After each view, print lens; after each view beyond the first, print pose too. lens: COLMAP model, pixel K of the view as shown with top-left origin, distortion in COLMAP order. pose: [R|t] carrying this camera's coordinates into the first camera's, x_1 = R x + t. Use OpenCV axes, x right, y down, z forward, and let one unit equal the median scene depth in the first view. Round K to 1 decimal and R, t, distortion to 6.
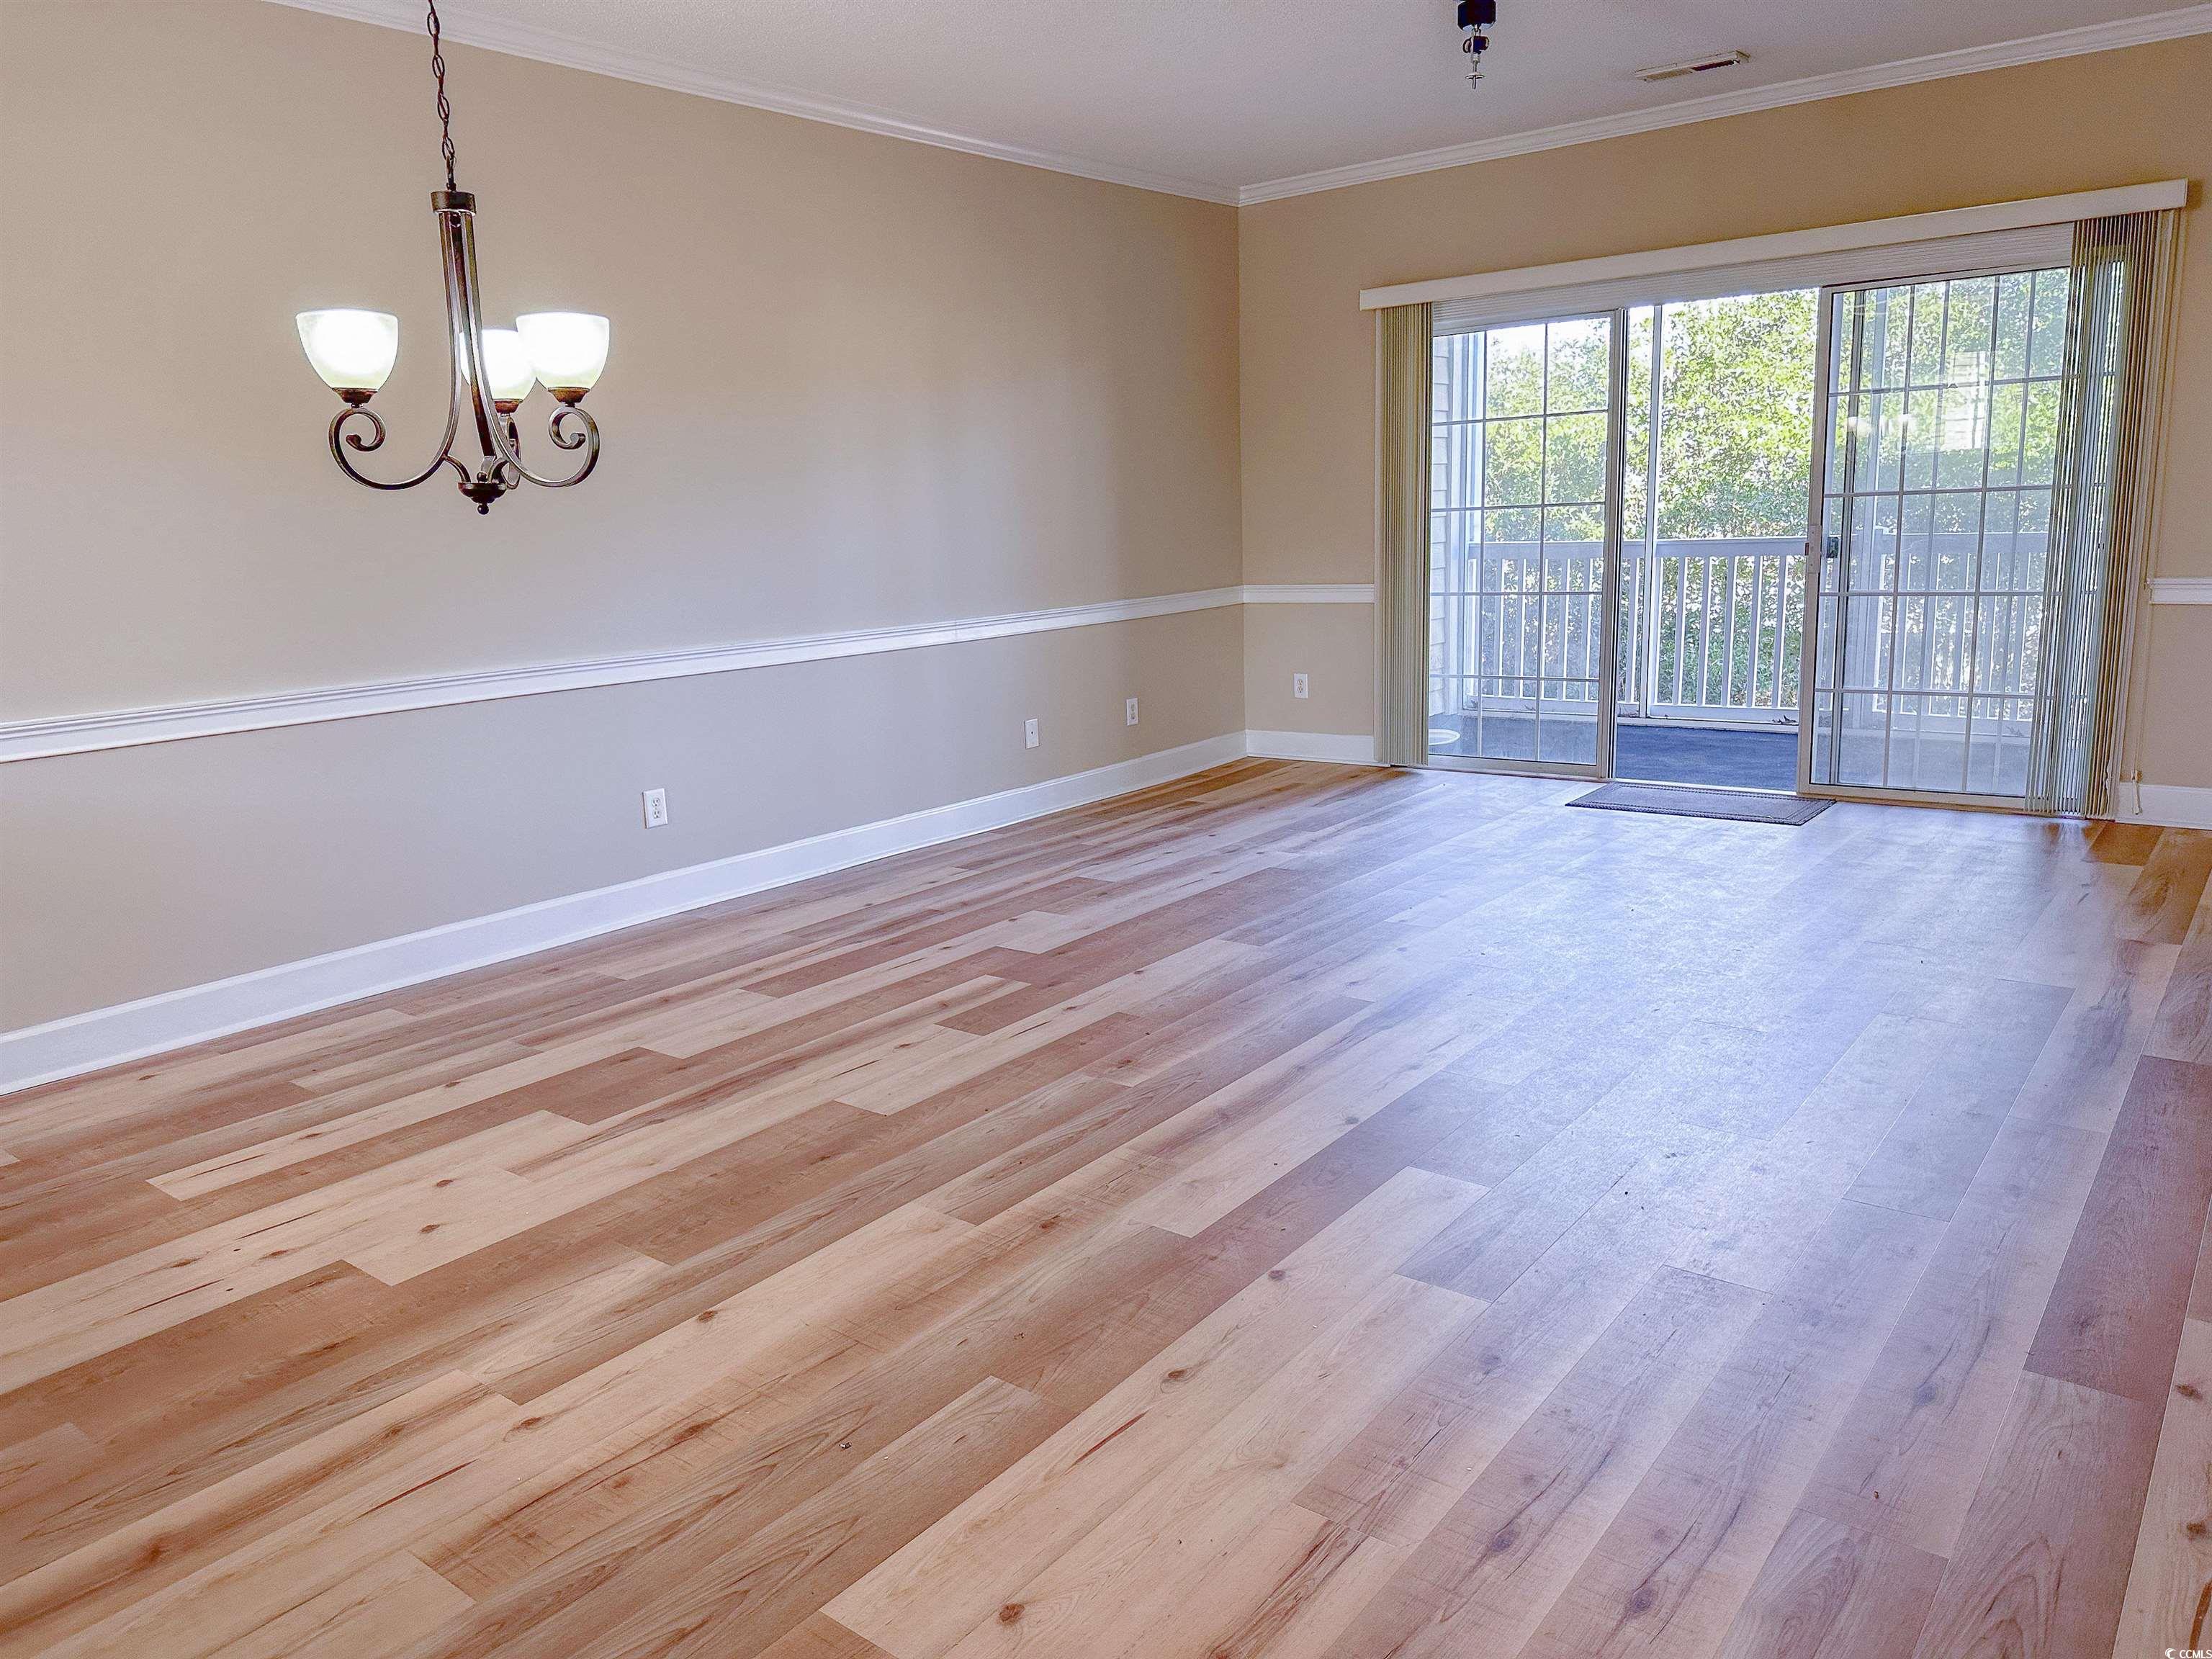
lens RADIAL K [[1548.2, 0, 1122.9], [0, 1548.2, 830.5], [0, 0, 1]] dist [0.053790, -0.066040]
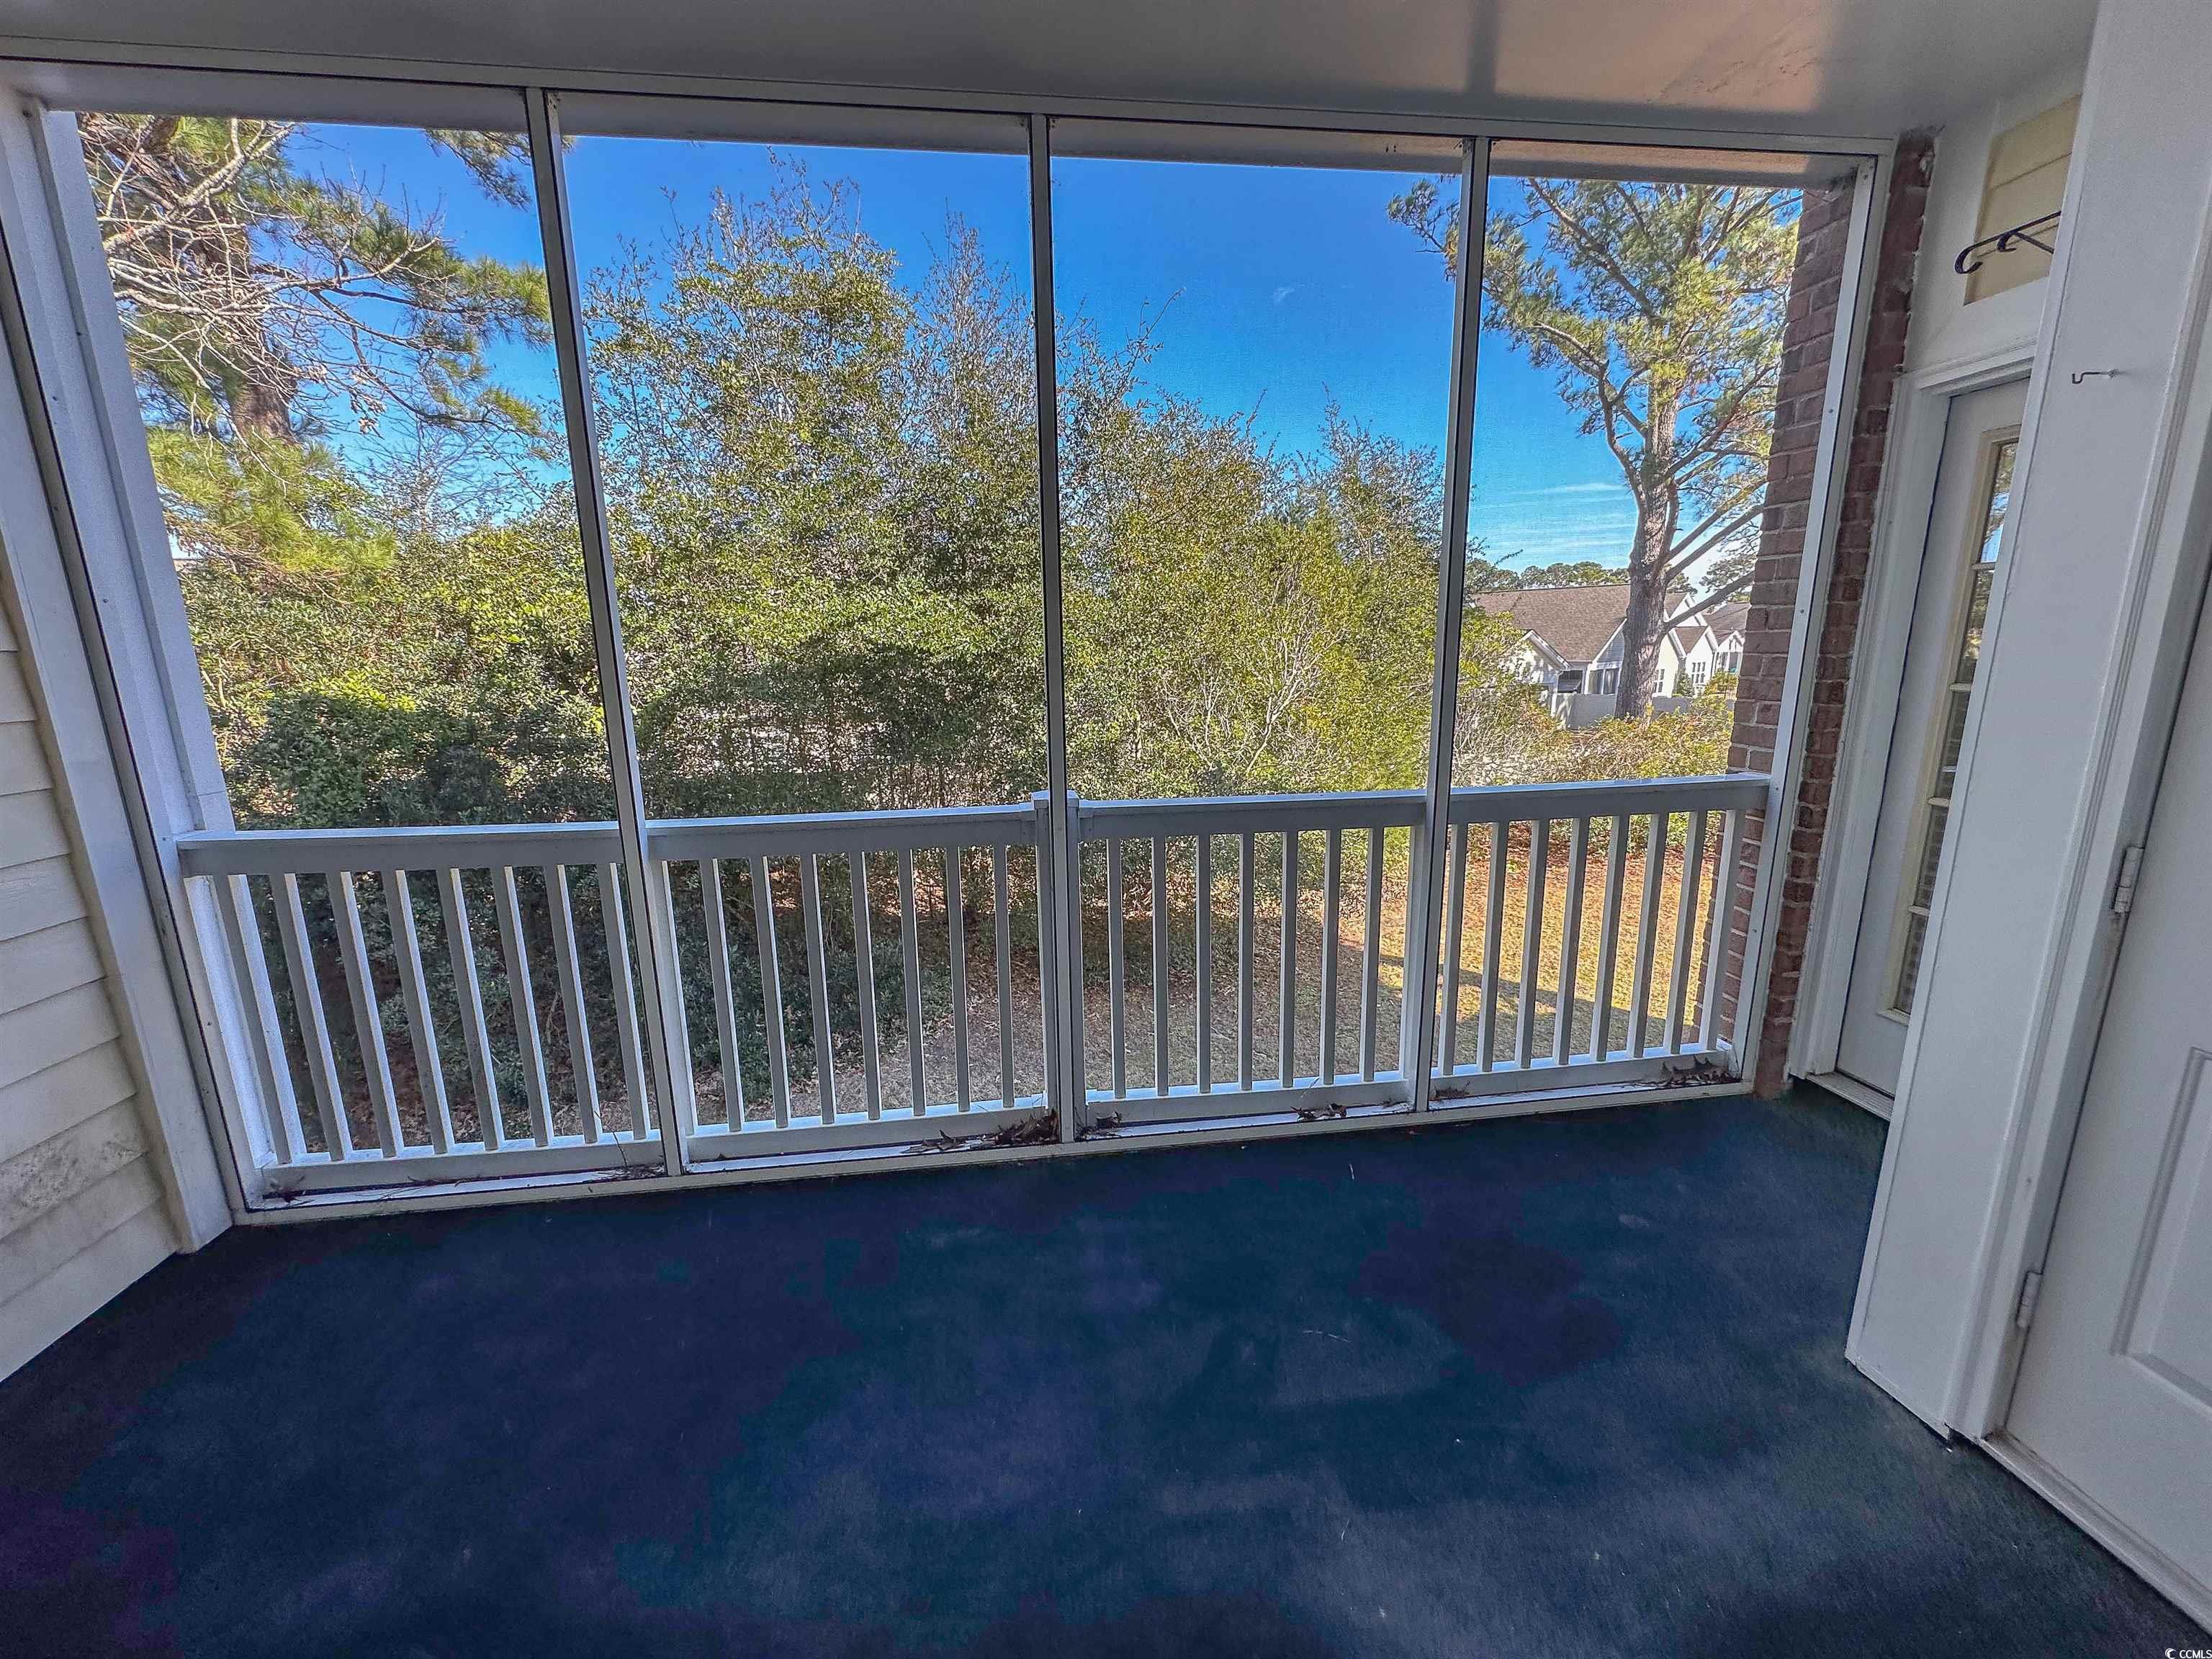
lens RADIAL K [[881.4, 0, 1102.2], [0, 881.4, 825.2], [0, 0, 1]] dist [-0.001963, 0.001074]
pose [[0.690814, -0.131920, 0.710896, 0.123911], [0.142160, 0.988804, 0.045348, -0.105543], [-0.708920, 0.069734, 0.701833, 0.397981]]
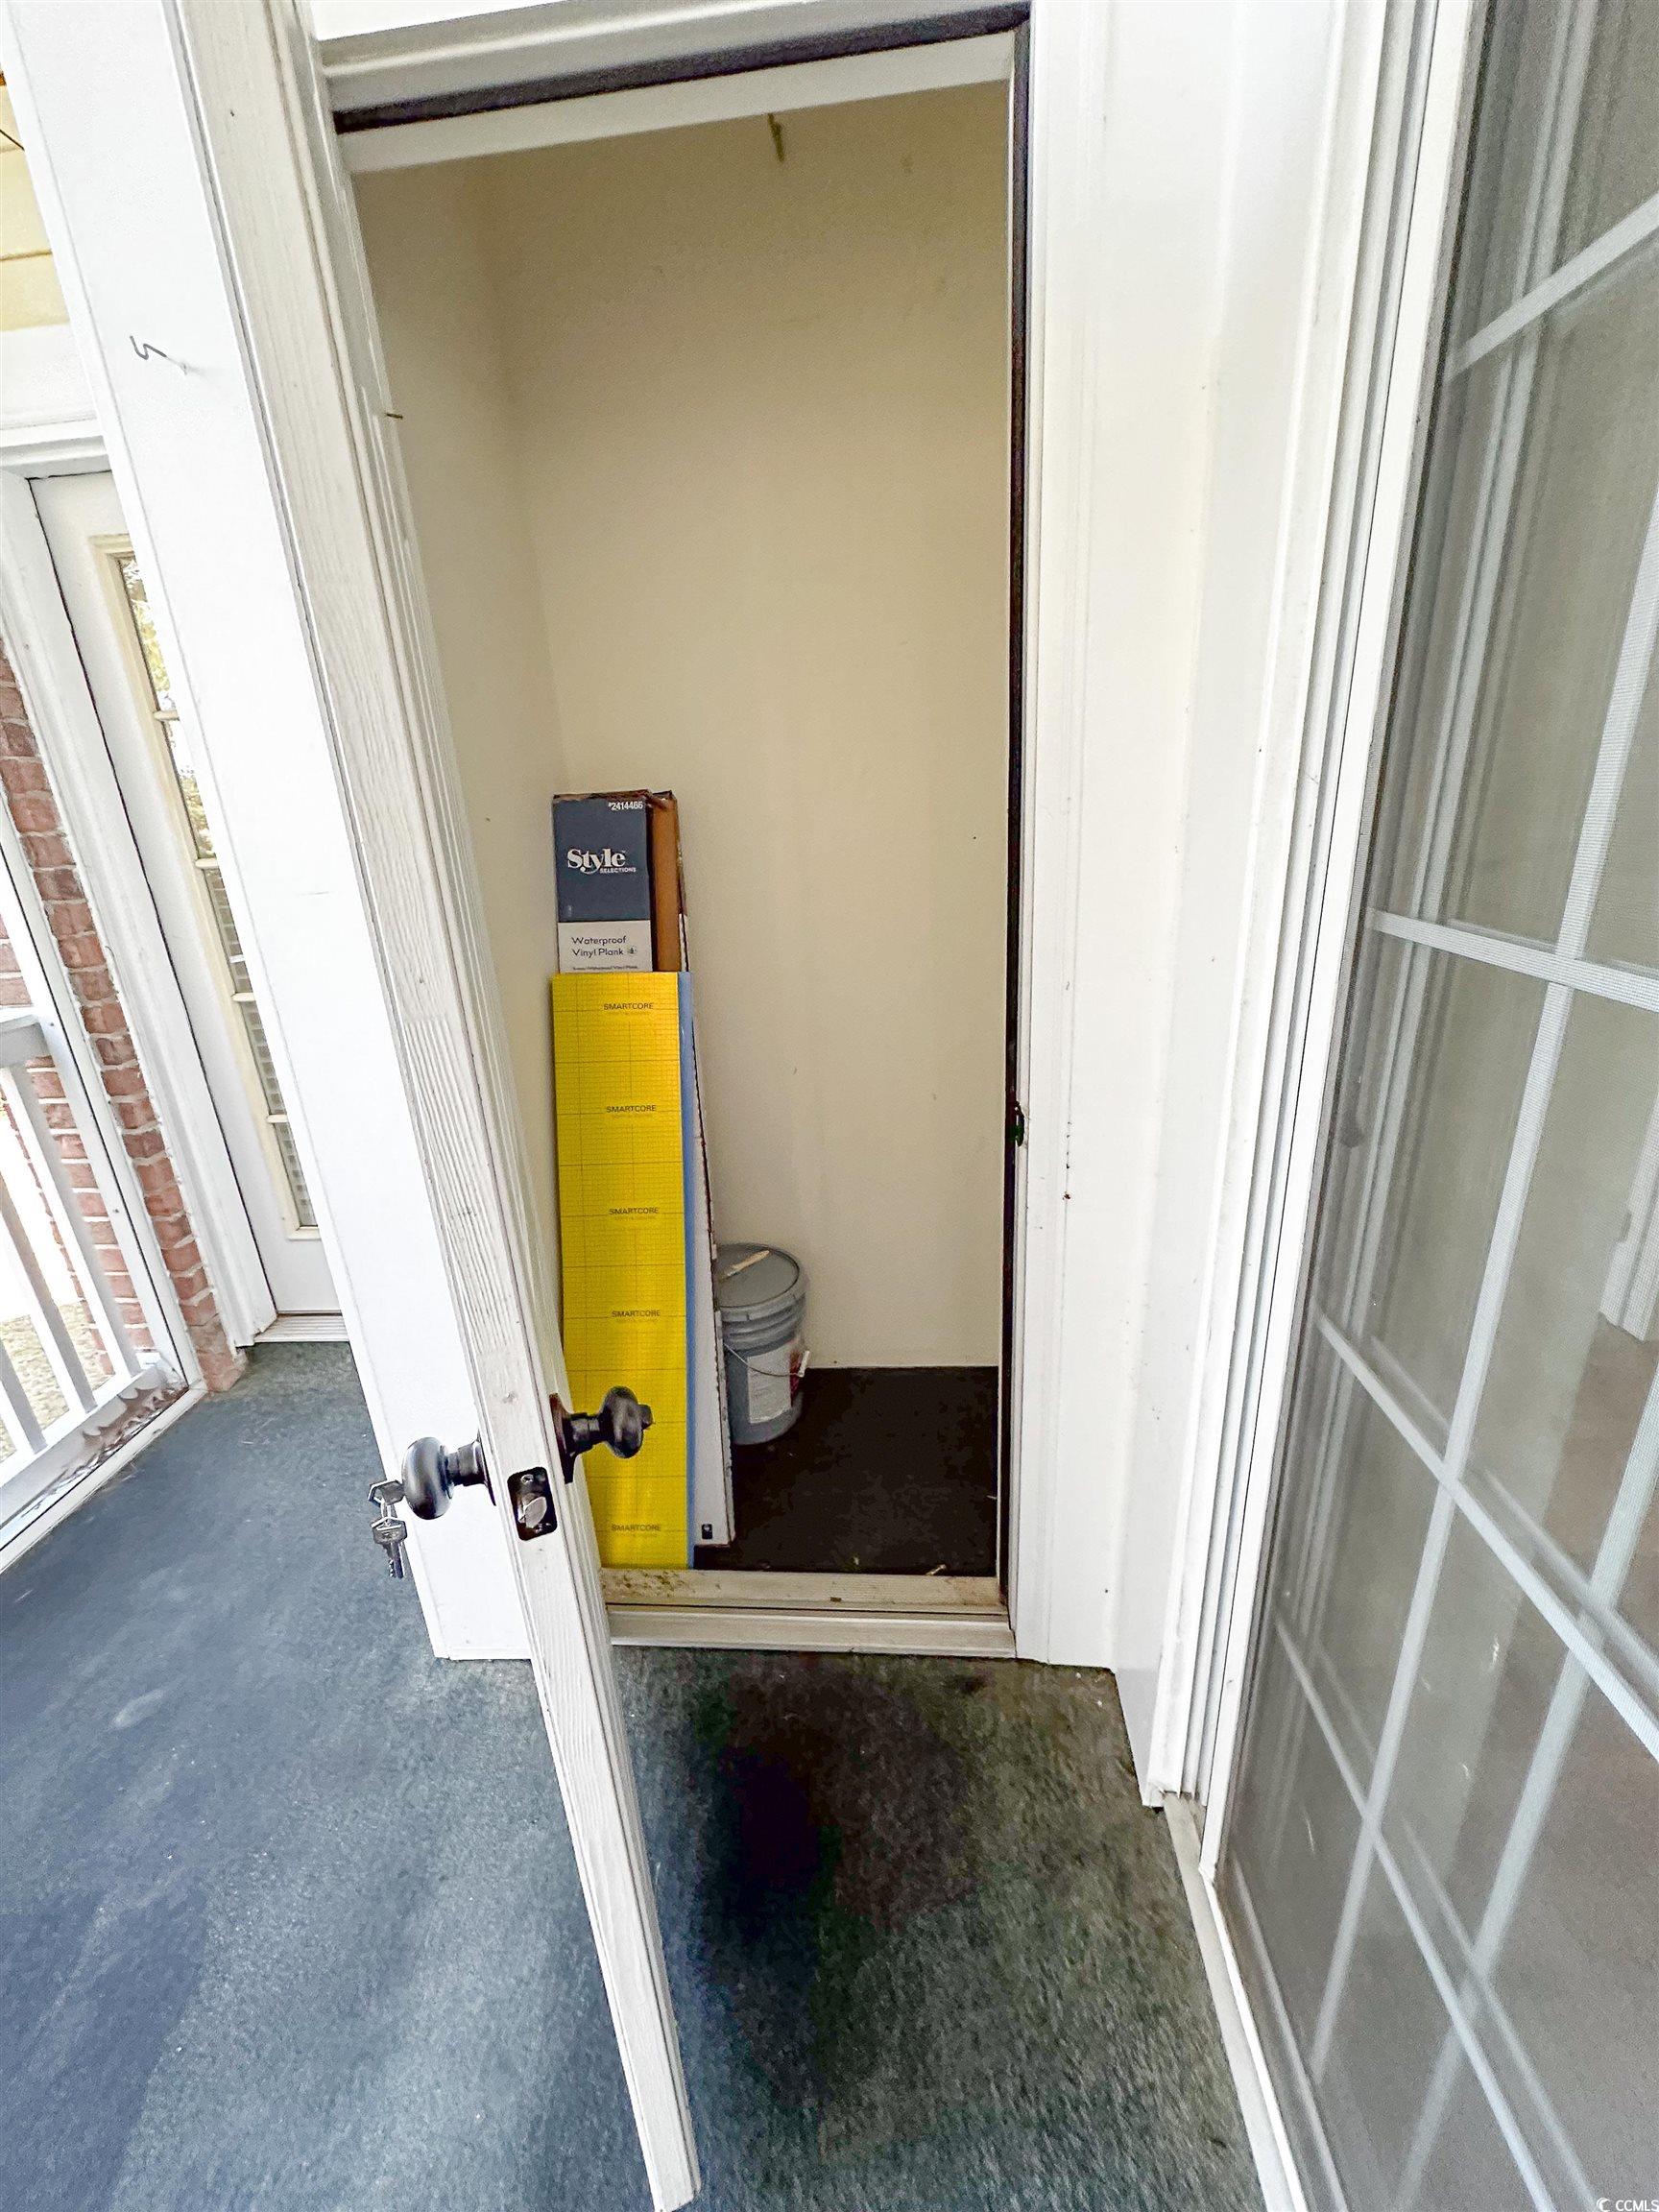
lens RADIAL K [[881.4, 0, 833.5], [0, 881.4, 1097.1], [0, 0, 1]] dist [-0.001963, 0.001074]
pose [[-0.570155, -0.216122, 0.792600, 0.175043], [0.232297, 0.882994, 0.407873, -0.102048], [-0.788011, 0.416669, -0.453239, 0.398420]]
